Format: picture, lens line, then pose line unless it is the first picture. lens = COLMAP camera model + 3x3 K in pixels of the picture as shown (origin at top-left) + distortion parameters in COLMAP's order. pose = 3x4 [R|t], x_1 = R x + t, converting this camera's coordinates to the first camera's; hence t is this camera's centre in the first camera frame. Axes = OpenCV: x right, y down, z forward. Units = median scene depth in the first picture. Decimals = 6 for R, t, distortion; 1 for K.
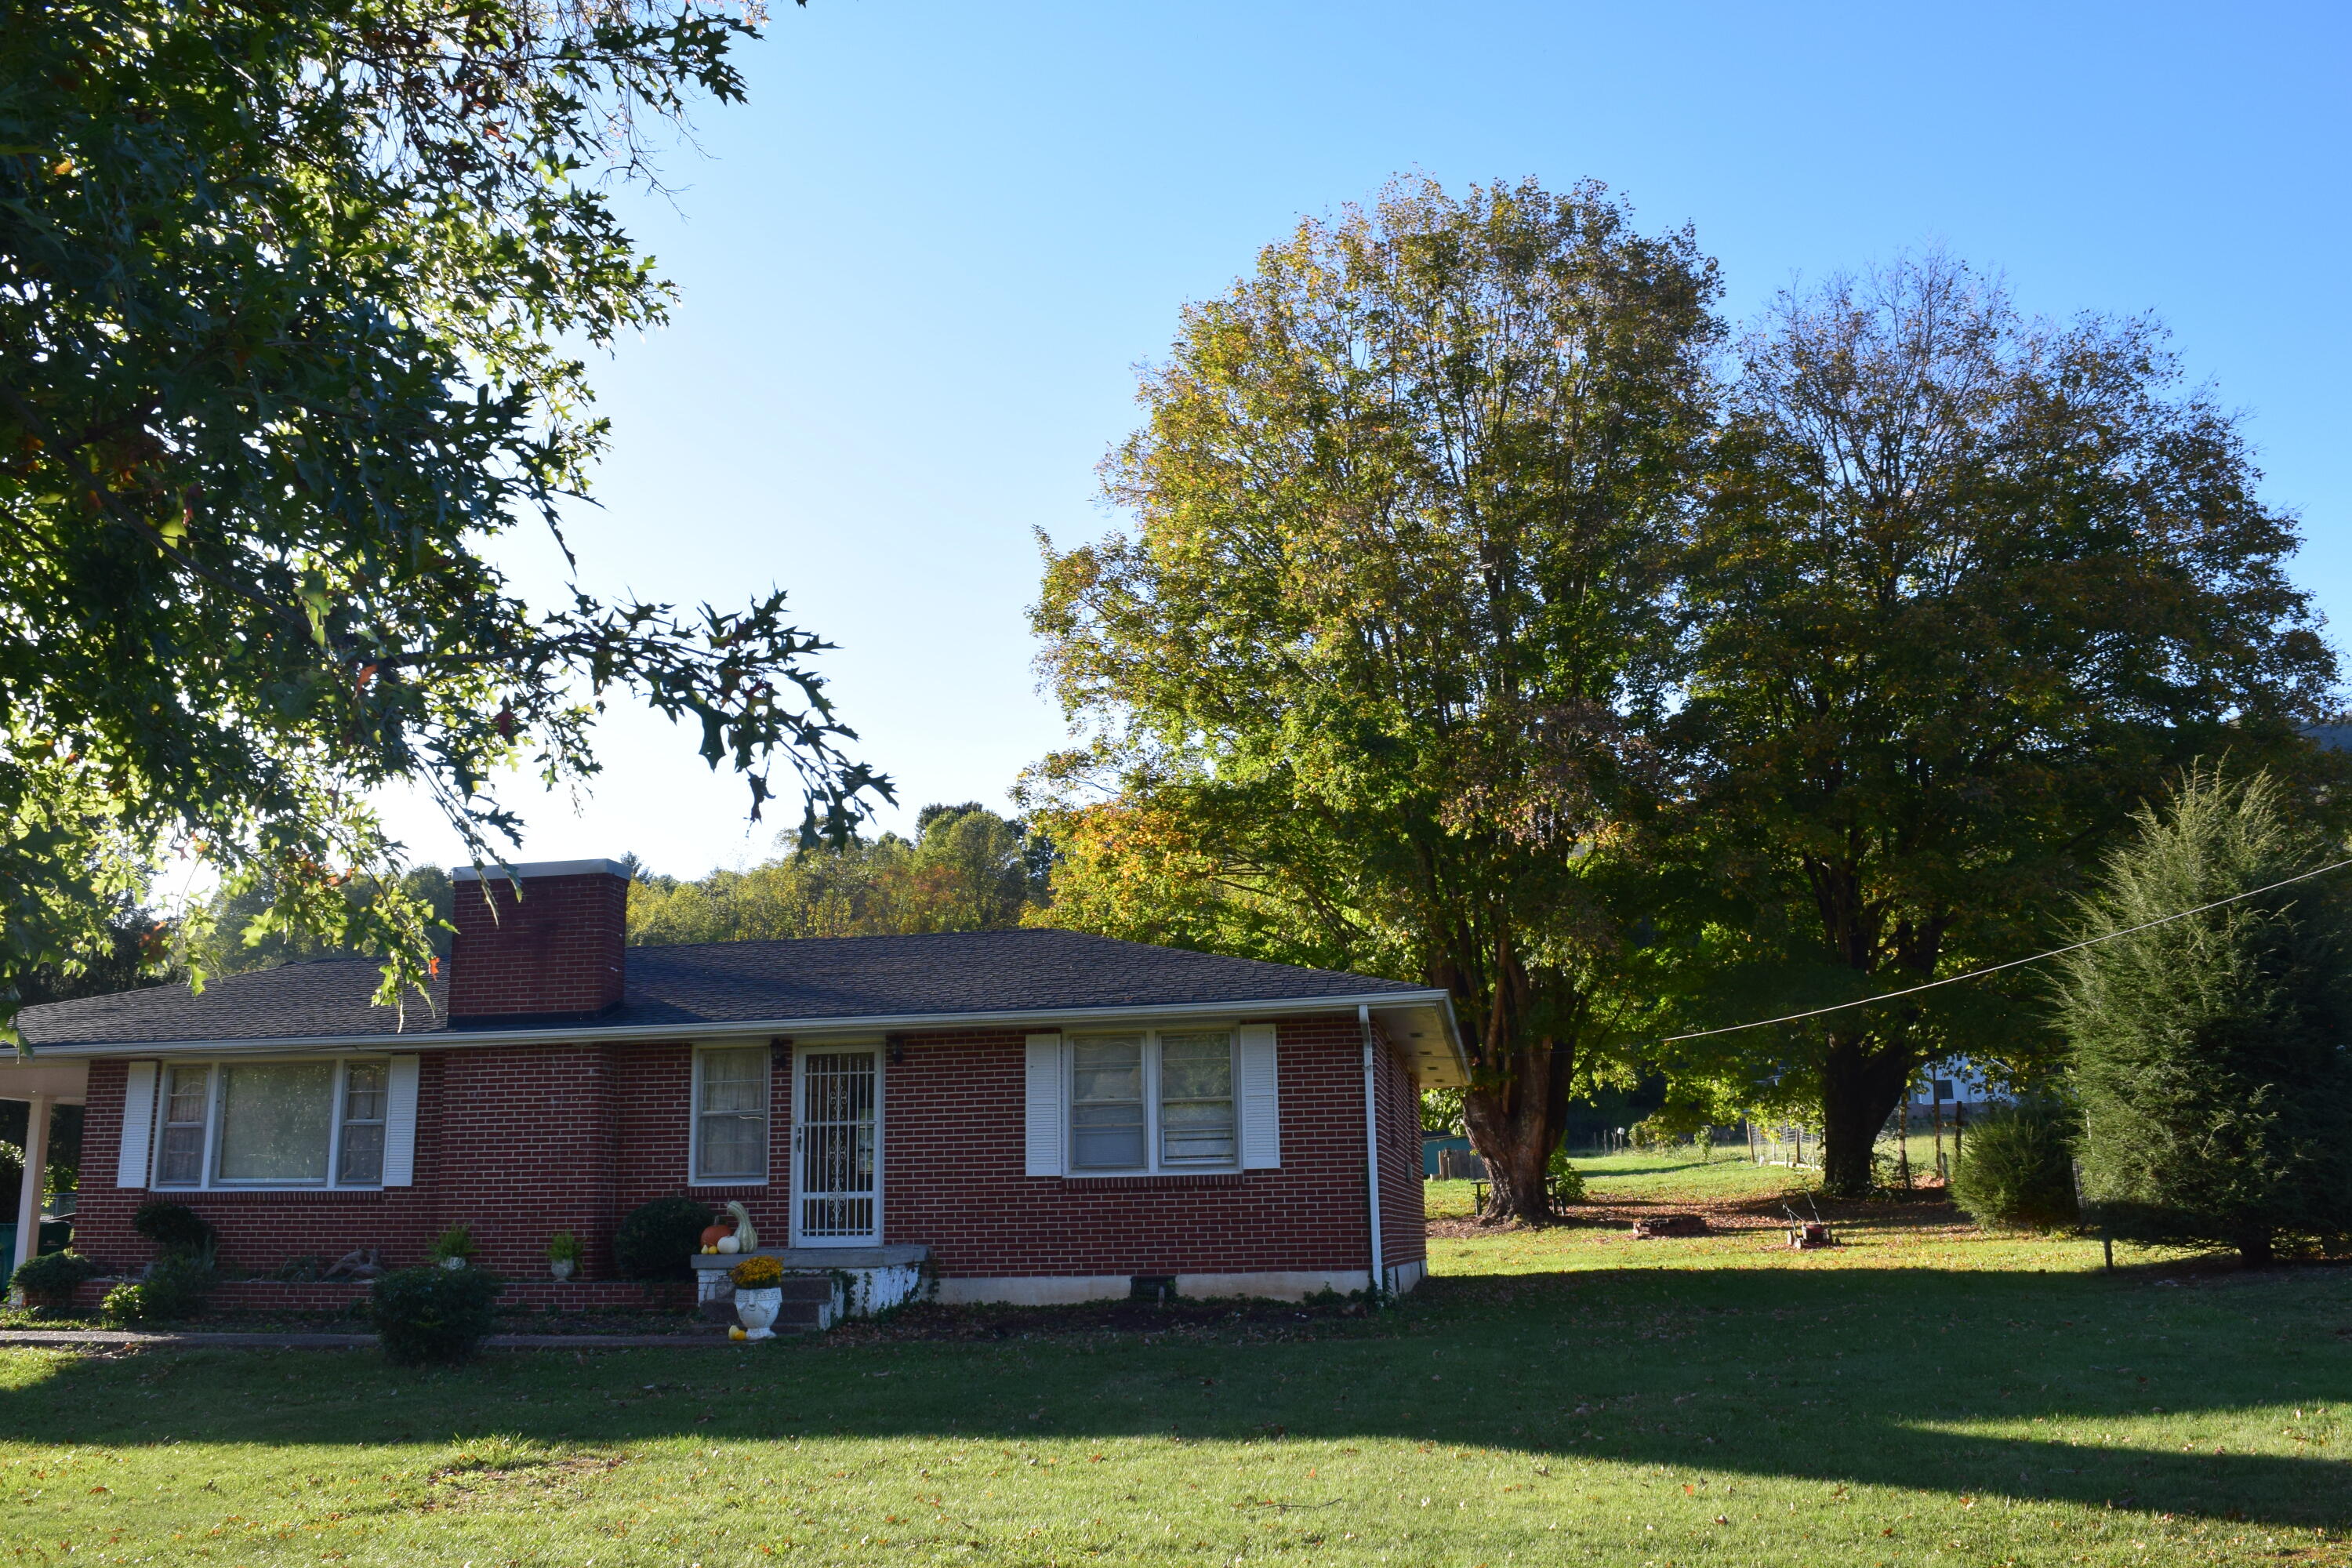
lens RADIAL K [[1865.6, 0, 1179.4], [0, 1865.6, 758.3], [0, 0, 1]] dist [-0.097010, 0.026804]
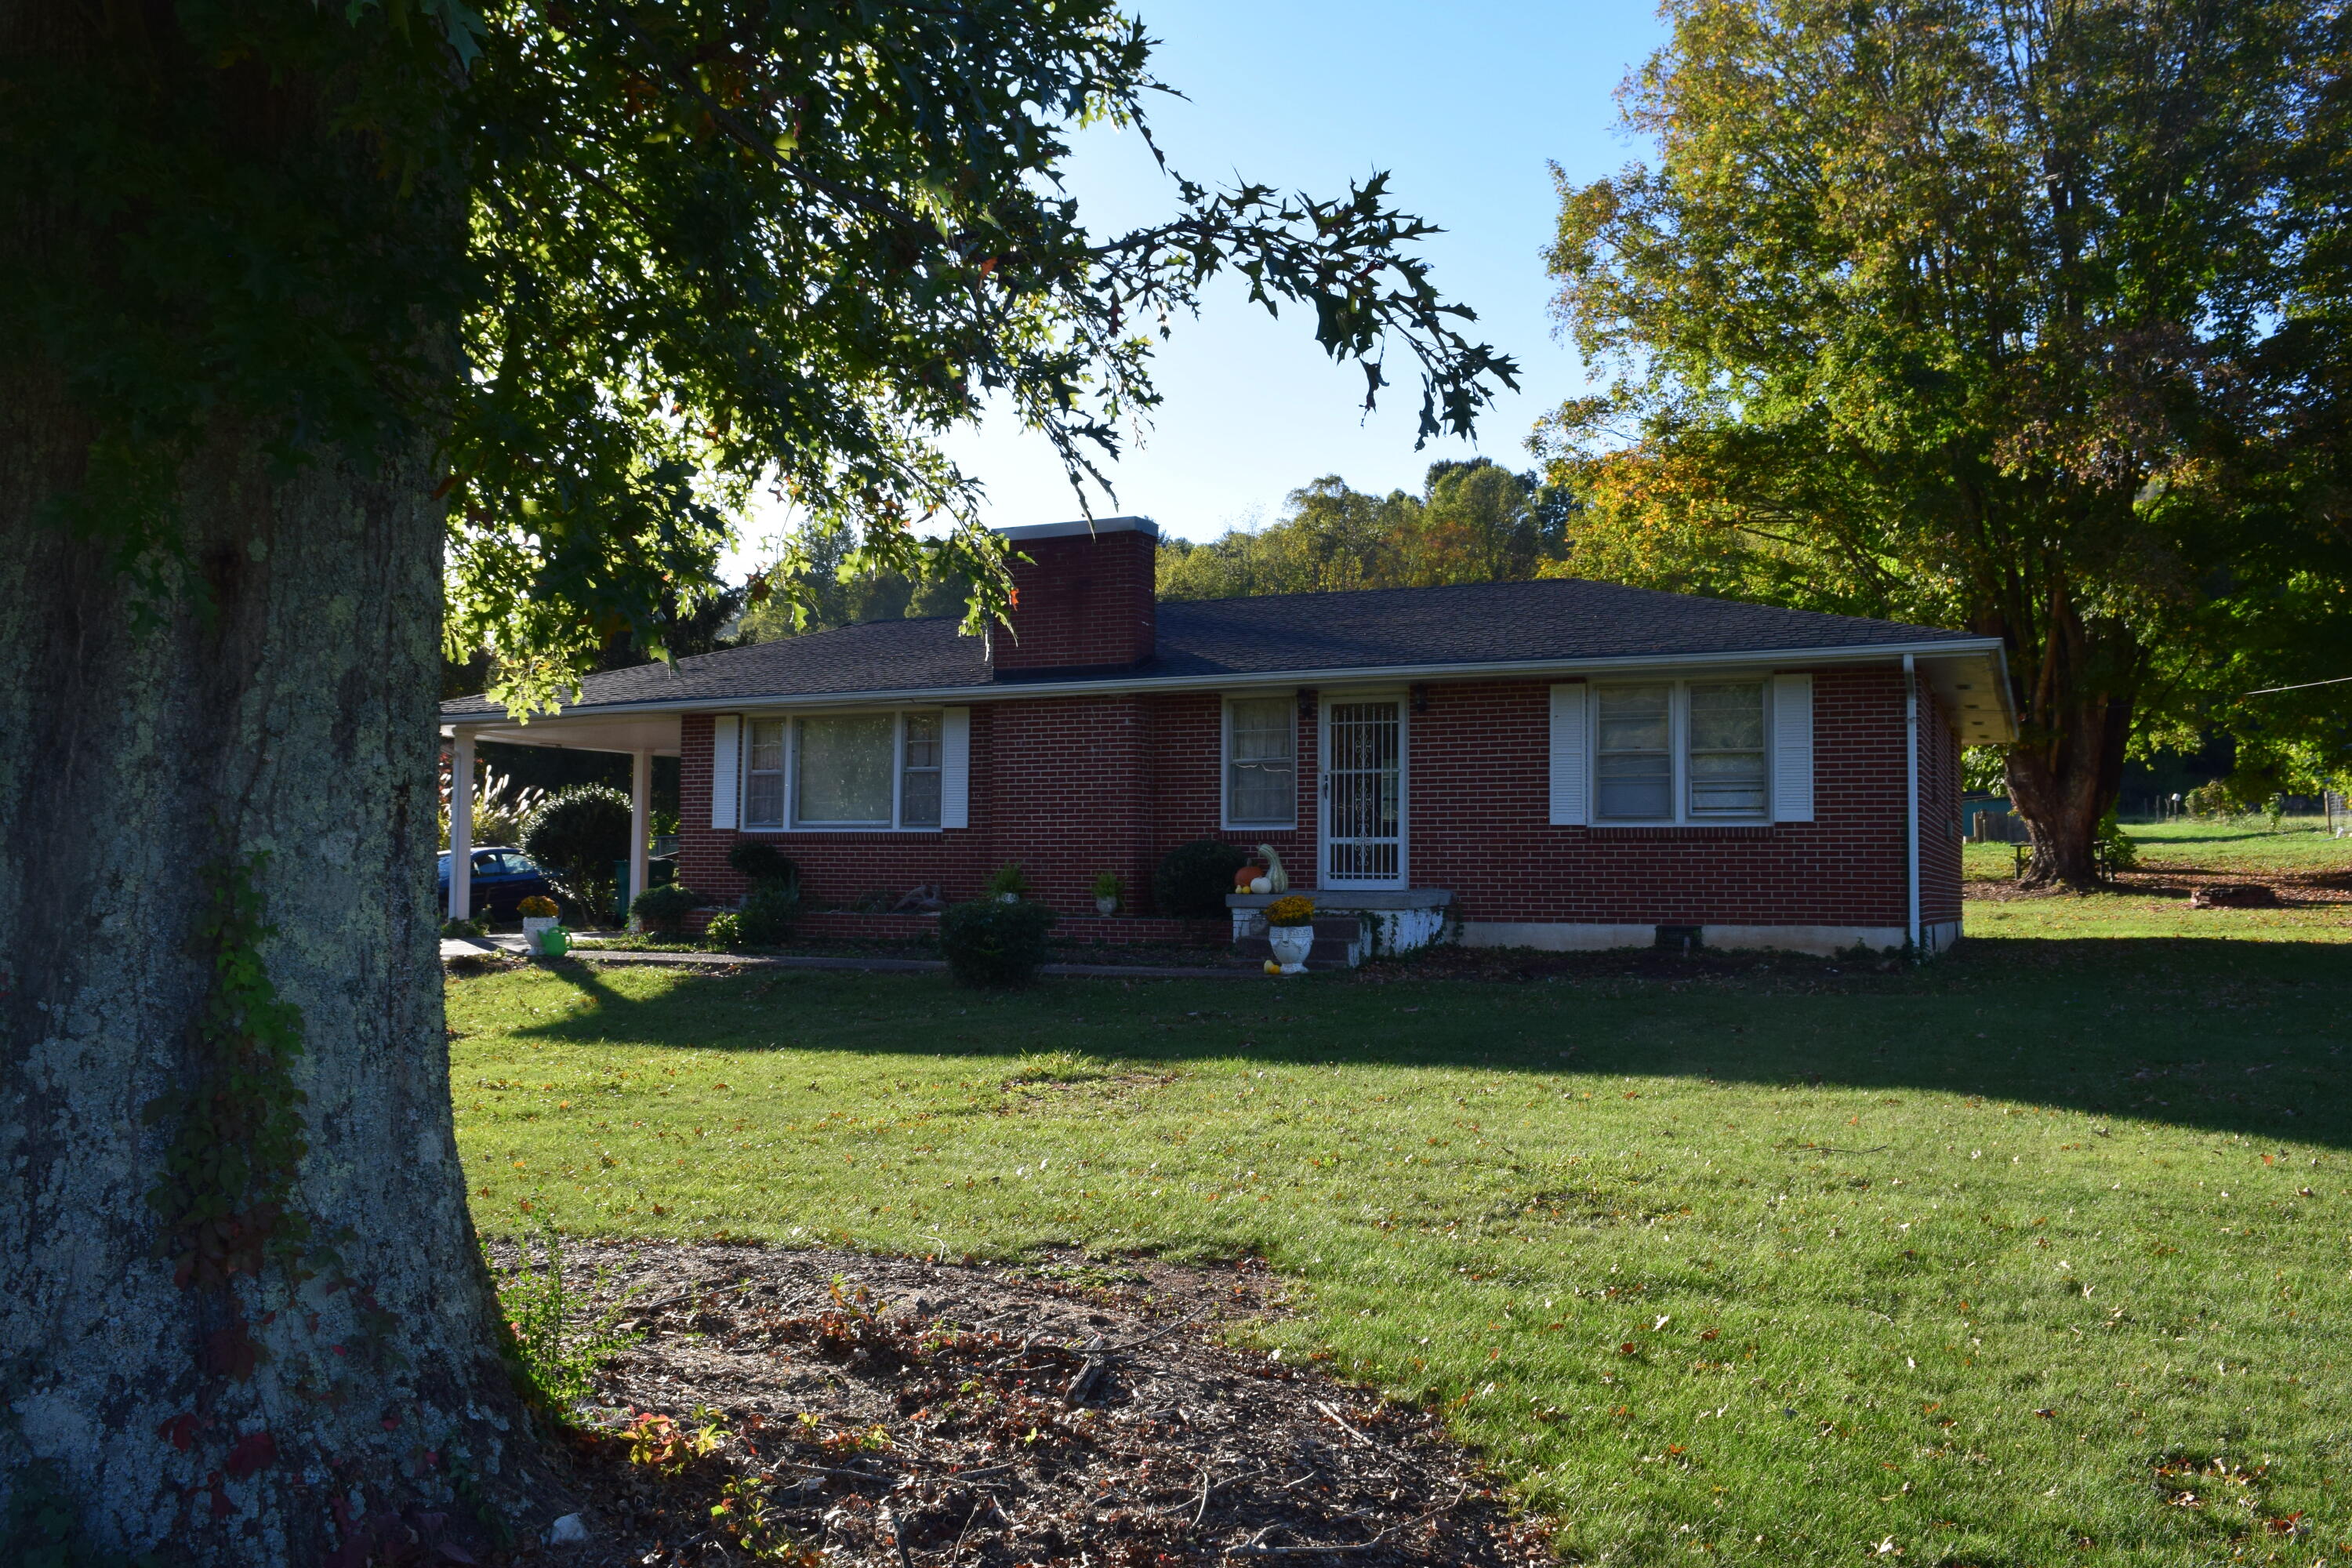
lens RADIAL K [[1865.6, 0, 1179.5], [0, 1865.6, 762.3], [0, 0, 1]] dist [-0.097010, 0.026804]
pose [[0.962936, 0.012813, -0.269425, -0.005213], [0.037424, 0.982863, 0.180498, 0.003081], [0.267121, -0.183891, 0.945955, 0.001967]]
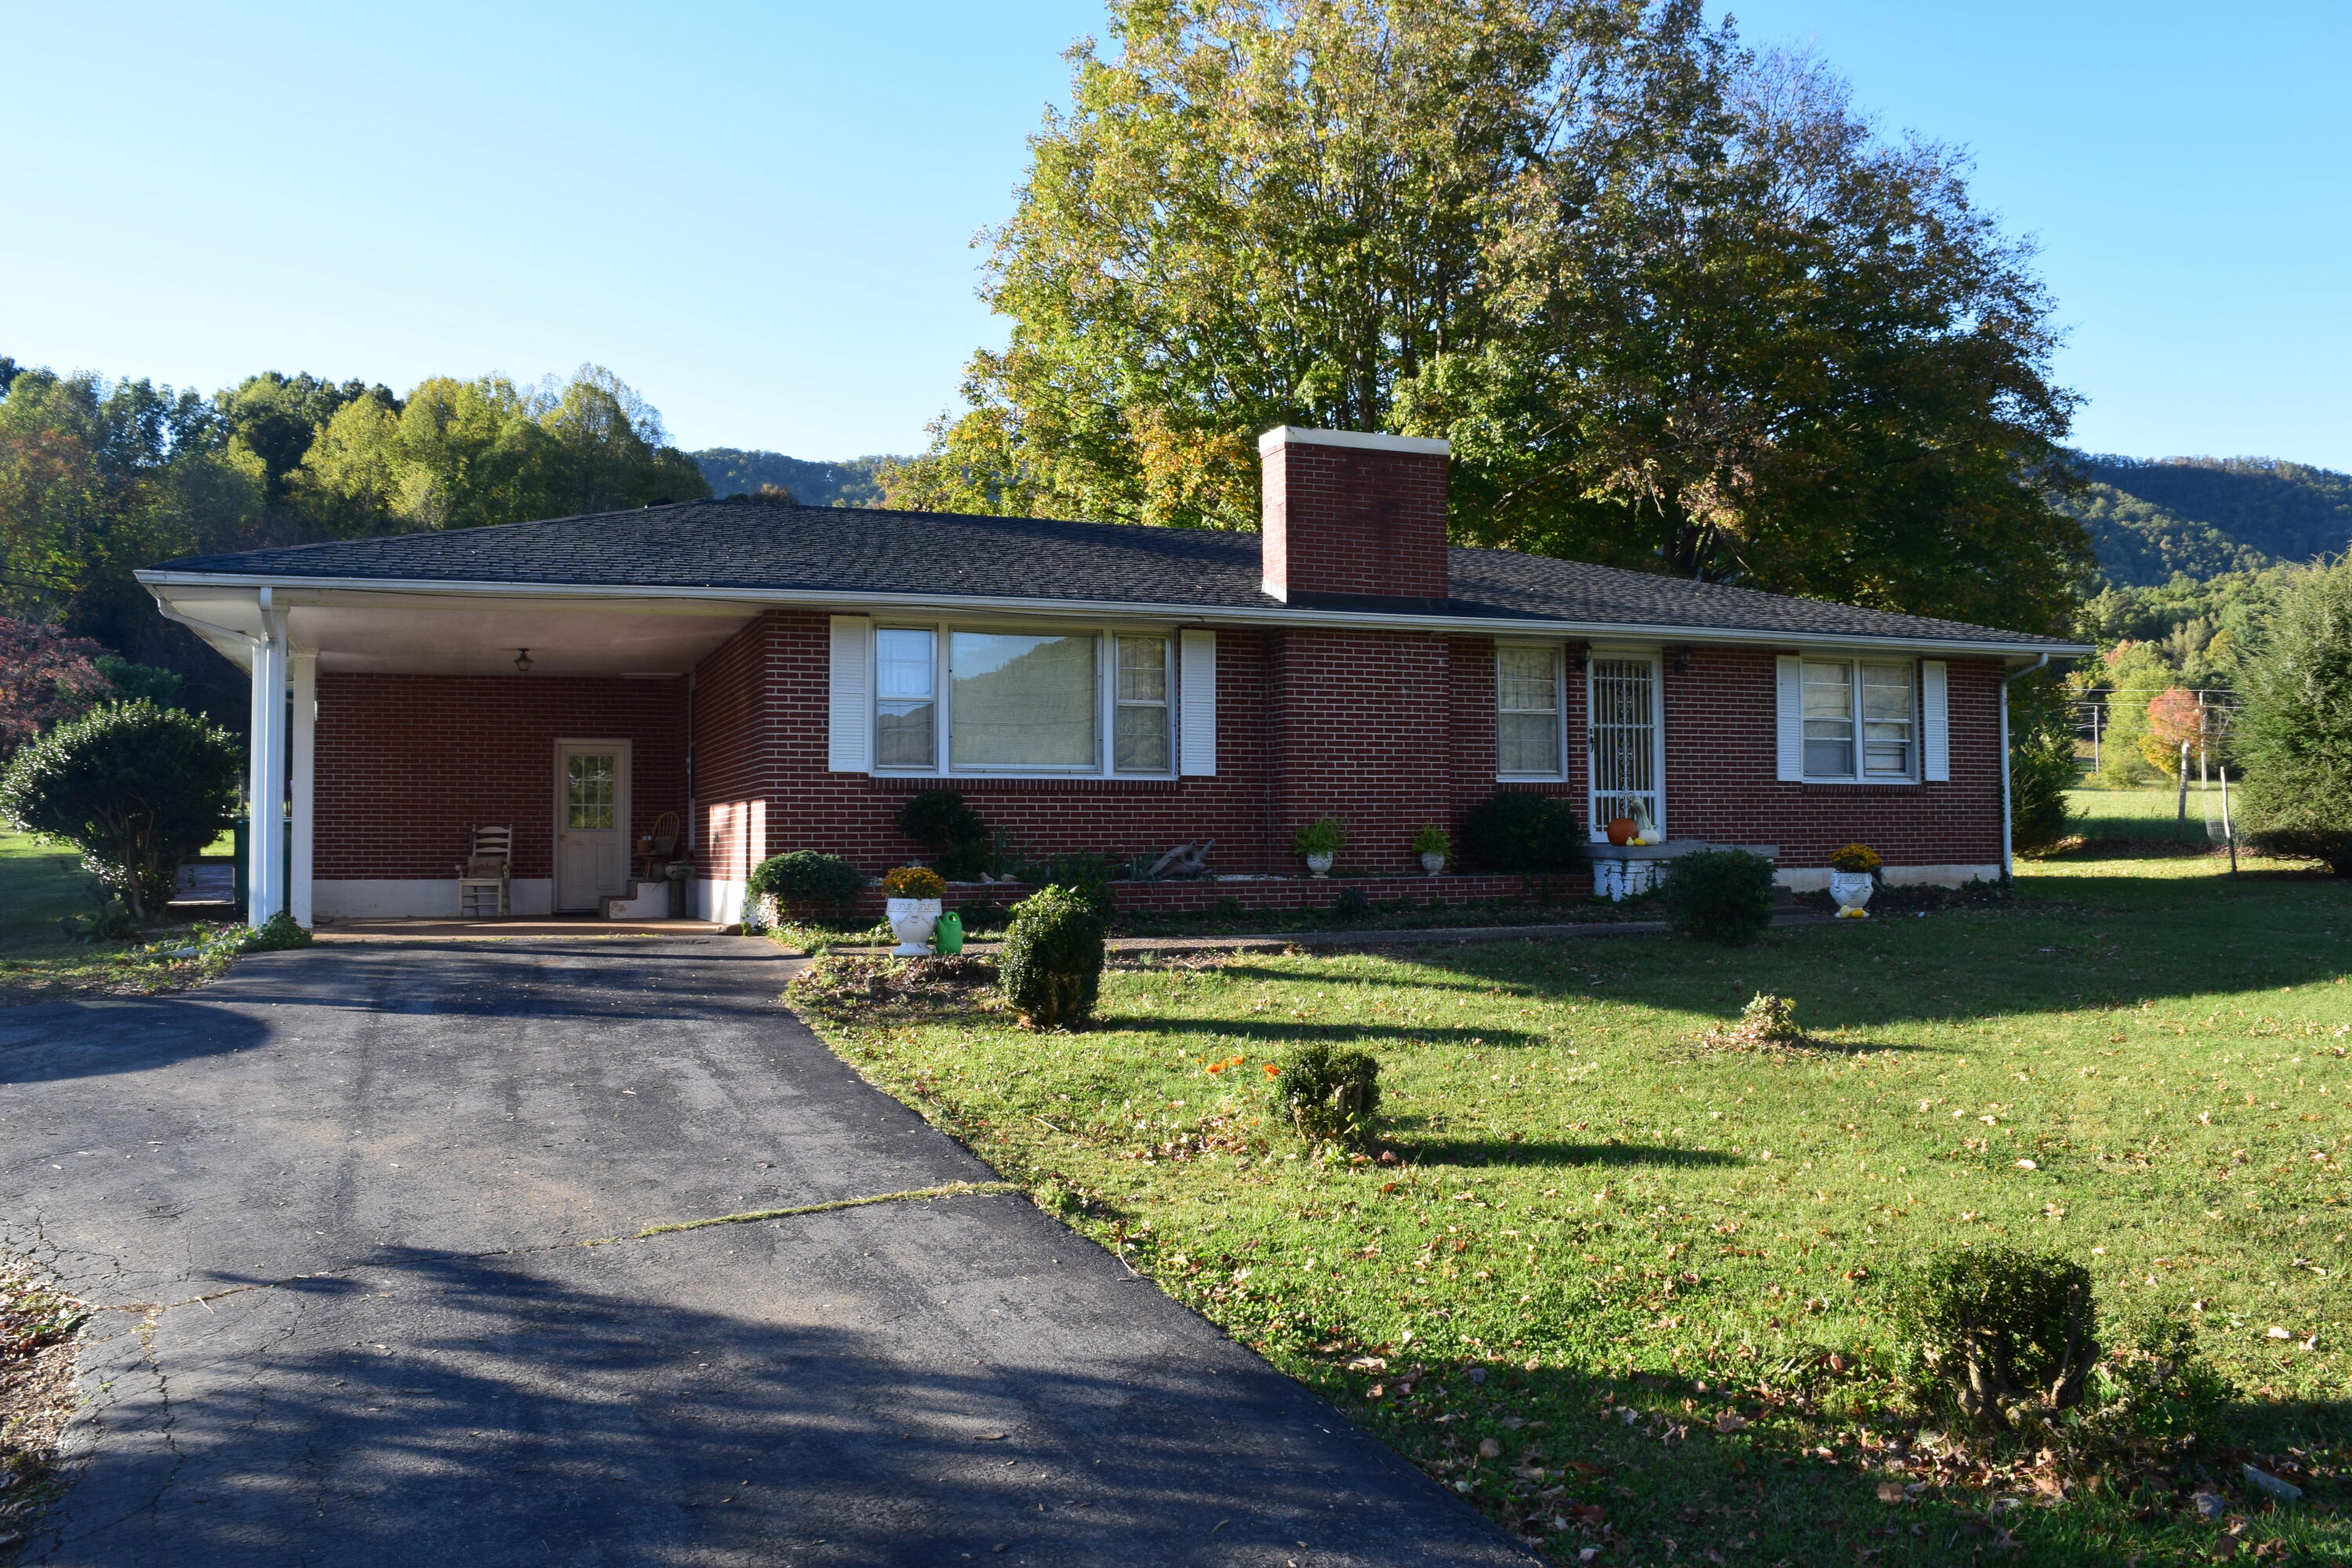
lens RADIAL K [[1865.6, 0, 1175.1], [0, 1865.6, 786.1], [0, 0, 1]] dist [-0.097010, 0.026804]
pose [[0.838720, 0.030922, 0.543684, -0.984442], [-0.148337, 0.973606, 0.173459, 0.087076], [-0.523970, -0.226132, 0.821170, 0.267142]]
